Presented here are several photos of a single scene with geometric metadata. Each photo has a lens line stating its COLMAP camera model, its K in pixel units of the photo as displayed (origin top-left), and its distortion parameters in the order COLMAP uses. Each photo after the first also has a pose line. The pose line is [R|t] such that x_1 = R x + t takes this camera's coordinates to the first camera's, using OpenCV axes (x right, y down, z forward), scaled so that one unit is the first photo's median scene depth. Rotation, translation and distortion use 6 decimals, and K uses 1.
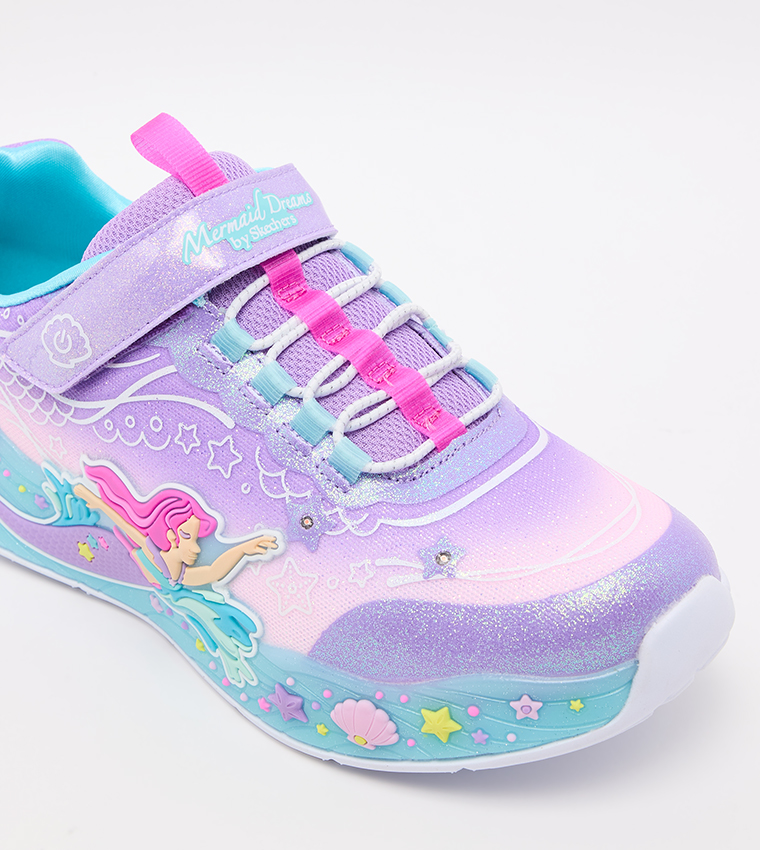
lens RADIAL K [[3030.4, 0, 362.8], [0, 3030.4, 361.5], [0, 0, 1]] dist [-0.001246, 0.000000]
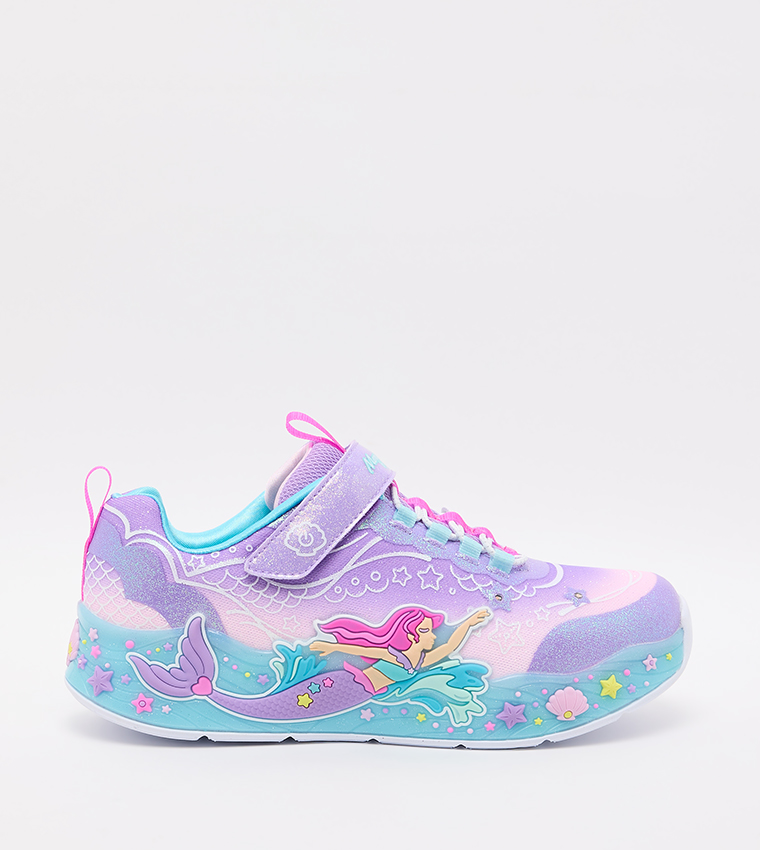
lens RADIAL K [[1884.9, 0, 428.1], [0, 1884.9, 488.0], [0, 0, 1]] dist [0.037740, 0.000000]
pose [[0.671018, -0.041682, 0.740268, -0.783225], [0.353272, 0.895776, -0.269786, 0.256870], [-0.651869, 0.442547, 0.615807, 0.354966]]
